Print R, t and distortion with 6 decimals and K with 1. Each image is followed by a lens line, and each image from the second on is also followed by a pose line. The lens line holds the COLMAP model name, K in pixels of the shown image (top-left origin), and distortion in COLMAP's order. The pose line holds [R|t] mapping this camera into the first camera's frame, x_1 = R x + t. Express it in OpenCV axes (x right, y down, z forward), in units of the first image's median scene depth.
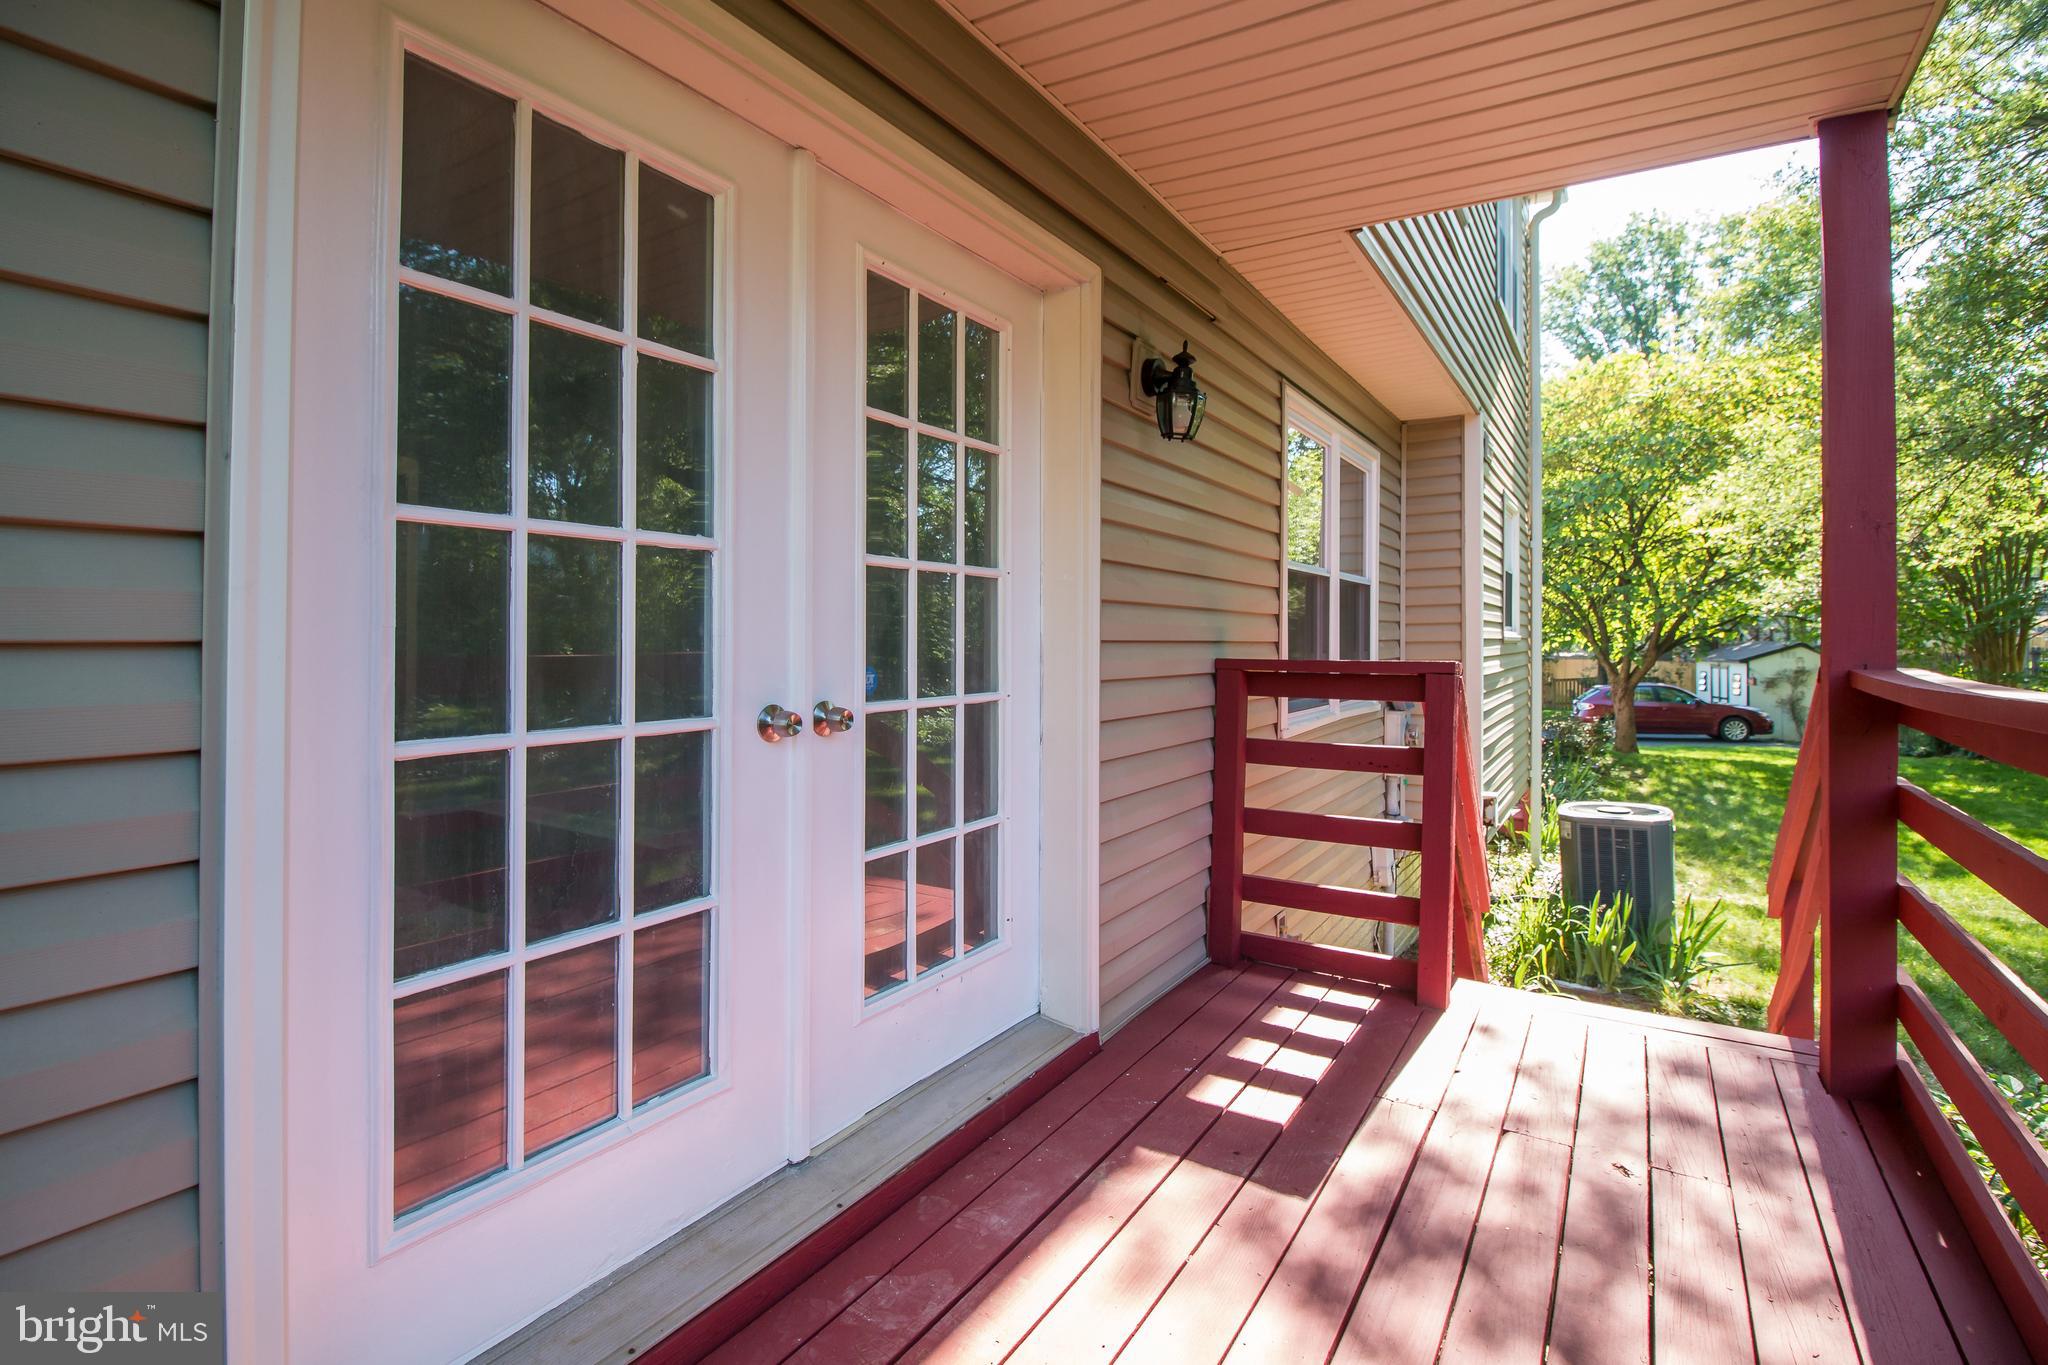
lens RADIAL K [[984.6, 0, 1026.8], [0, 984.6, 626.1], [0, 0, 1]] dist [-0.000349, -0.000014]
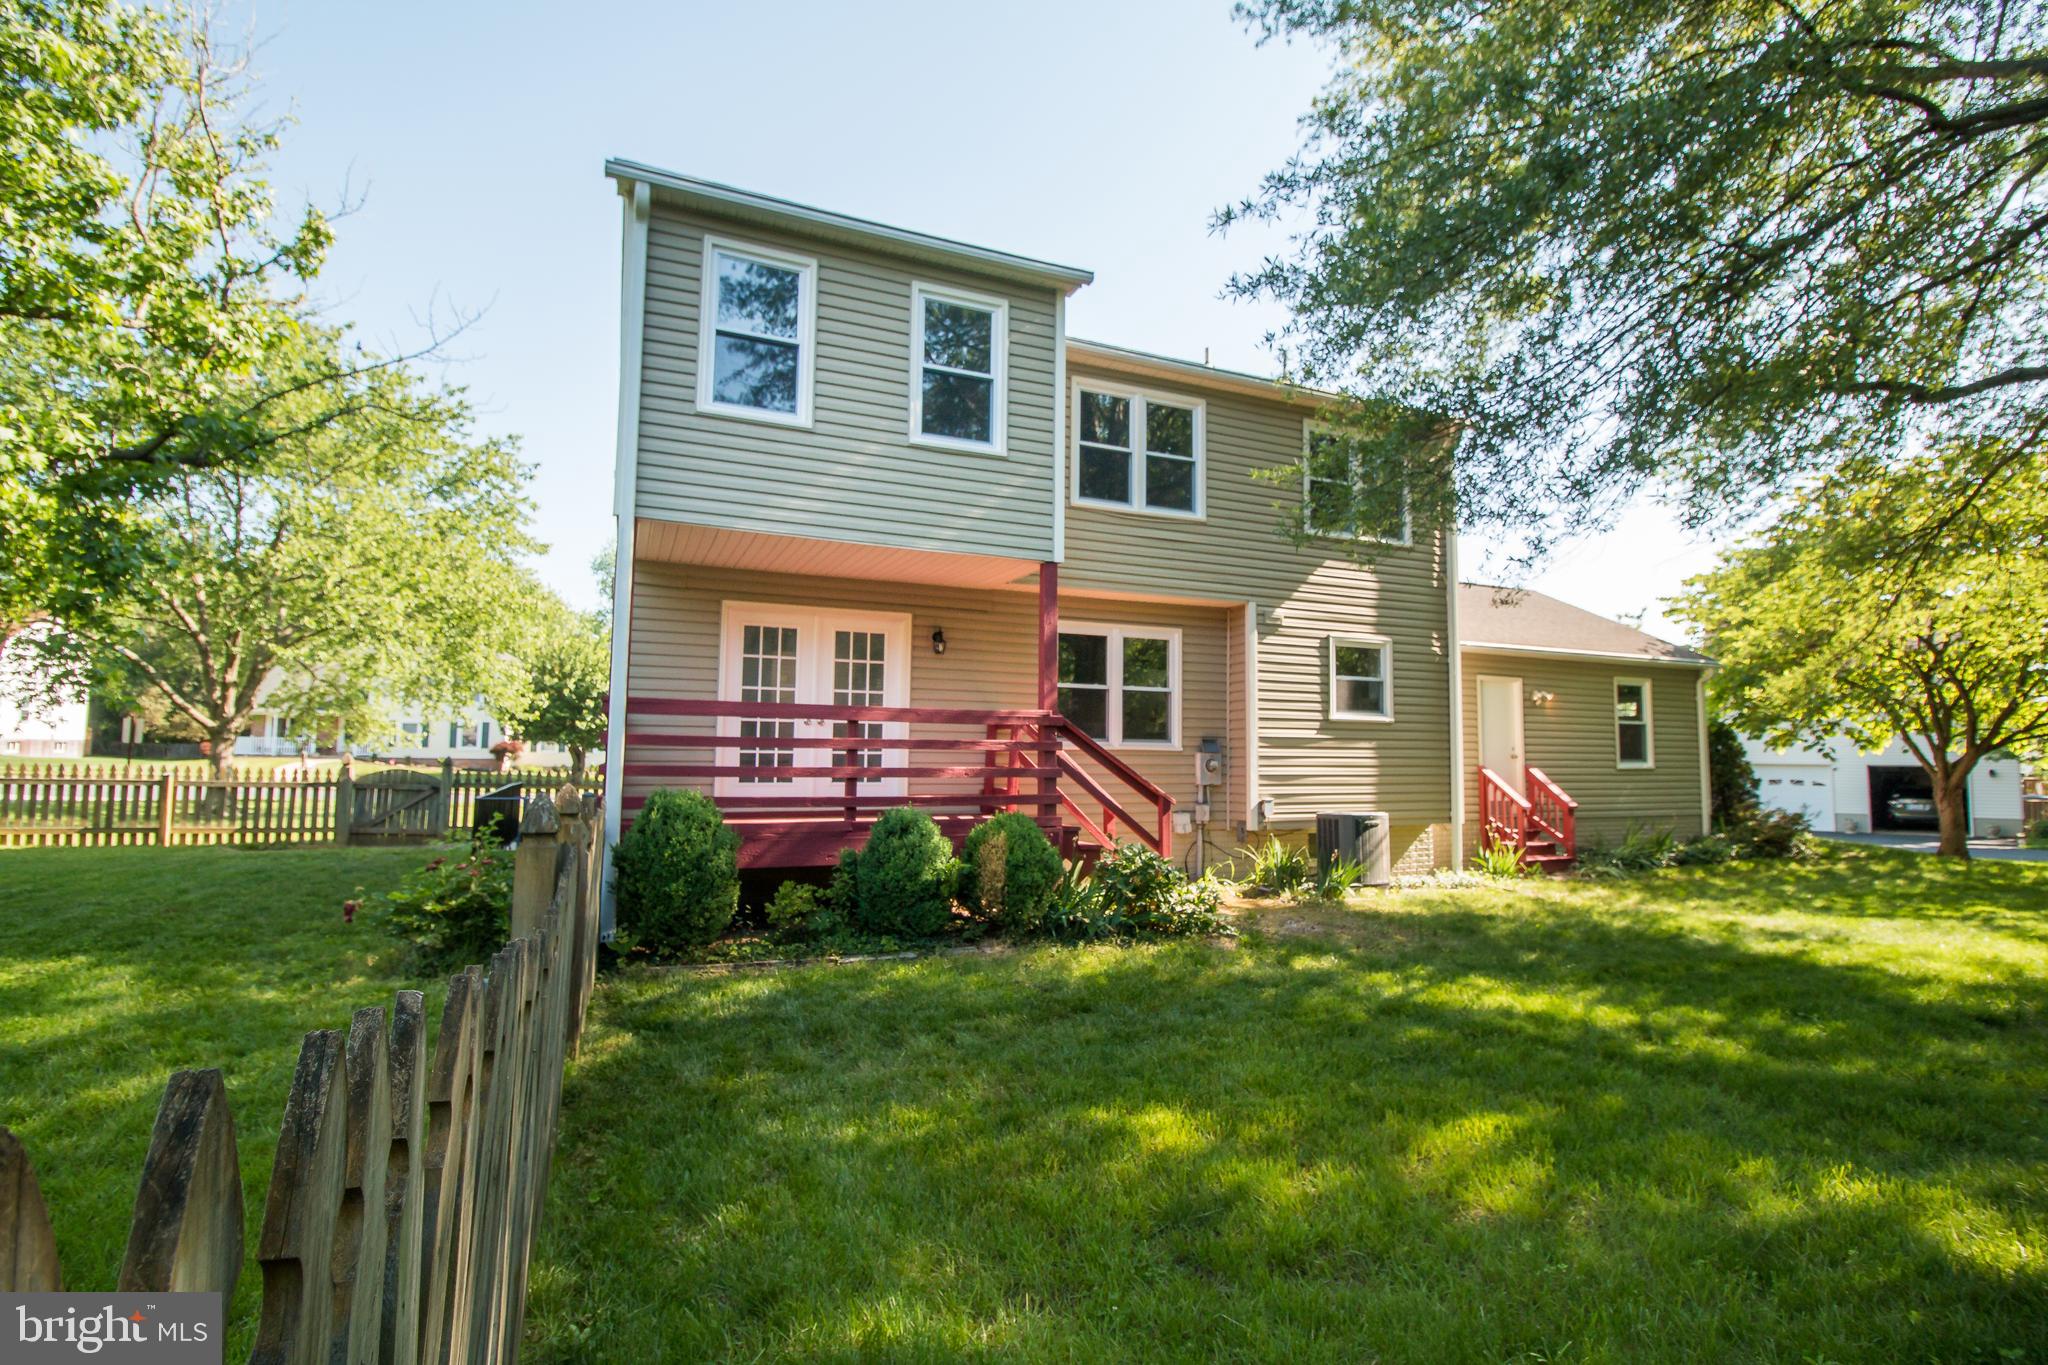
lens RADIAL K [[949.5, 0, 1024.0], [0, 949.5, 682.5], [0, 0, 1]] dist [-0.015032, -0.000793]
pose [[0.820442, -0.033917, -0.570723, 2.849578], [-0.004095, 0.997865, -0.065188, 0.167849], [0.571715, 0.055820, 0.818551, -2.003583]]
